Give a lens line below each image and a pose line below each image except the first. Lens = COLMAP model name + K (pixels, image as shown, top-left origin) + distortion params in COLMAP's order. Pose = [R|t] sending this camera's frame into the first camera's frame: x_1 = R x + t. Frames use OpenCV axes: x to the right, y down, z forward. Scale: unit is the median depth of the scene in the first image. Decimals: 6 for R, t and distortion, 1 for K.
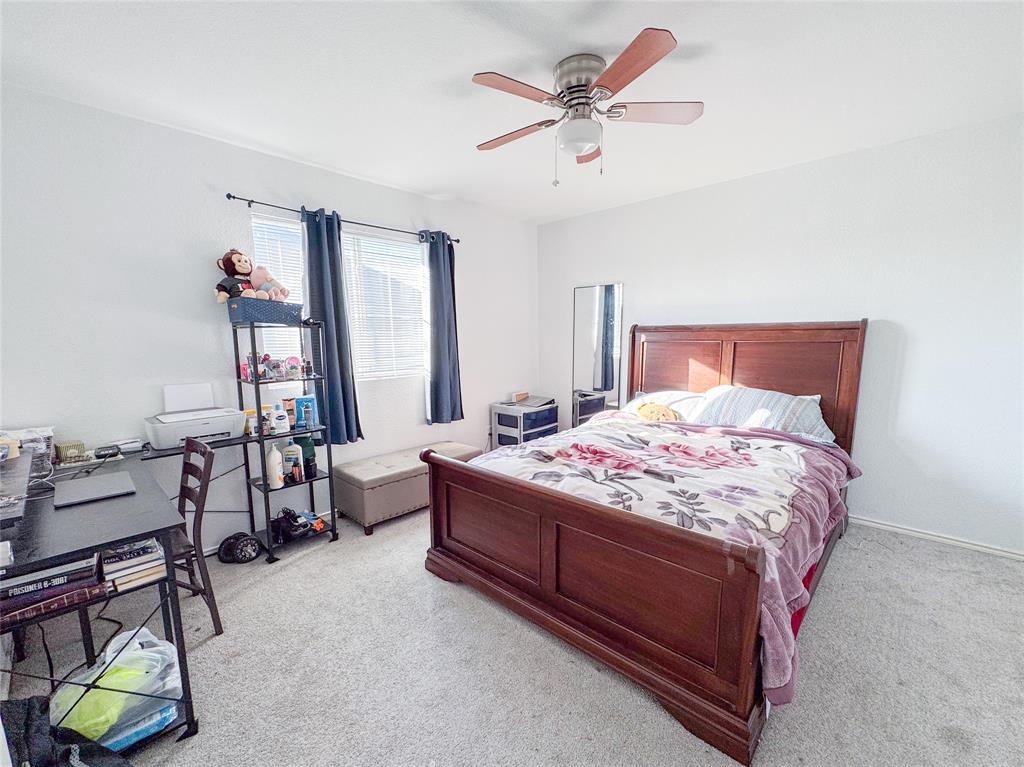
lens RADIAL K [[432.1, 0, 502.7], [0, 432.1, 400.5], [0, 0, 1]] dist [-0.002626, 0.000224]
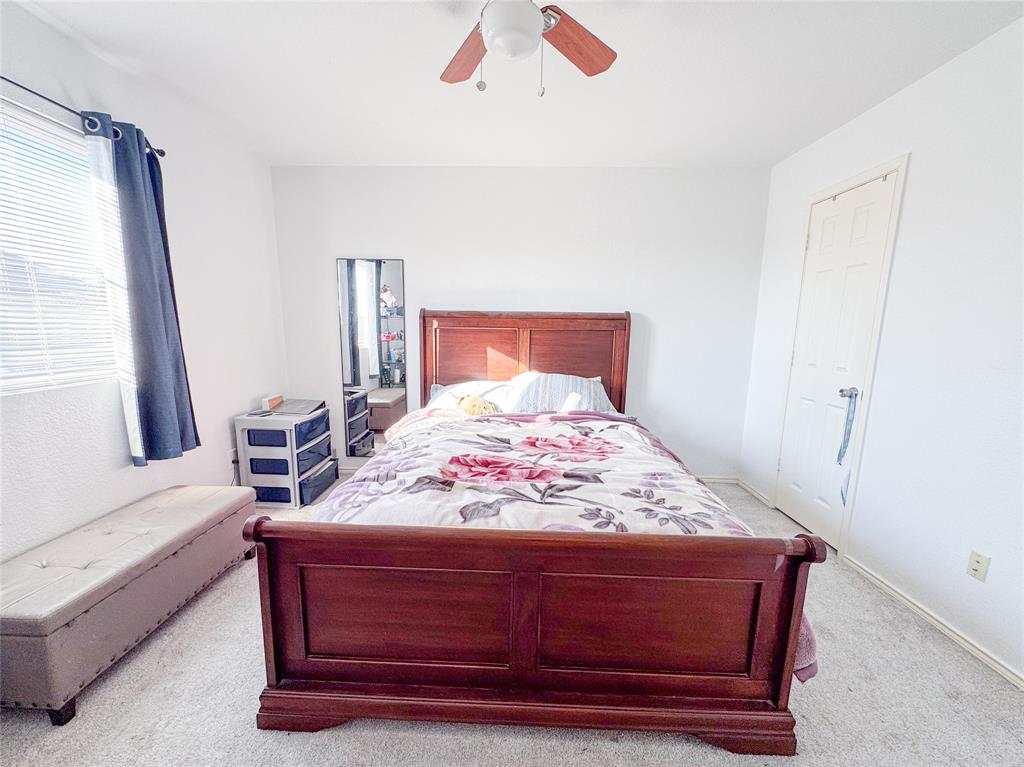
lens RADIAL K [[432.1, 0, 502.7], [0, 432.1, 400.5], [0, 0, 1]] dist [-0.002626, 0.000224]
pose [[0.744213, -0.091079, 0.661704, -0.253163], [0.077166, 0.995750, 0.050270, -0.030560], [-0.663471, 0.013649, 0.748078, 0.345636]]
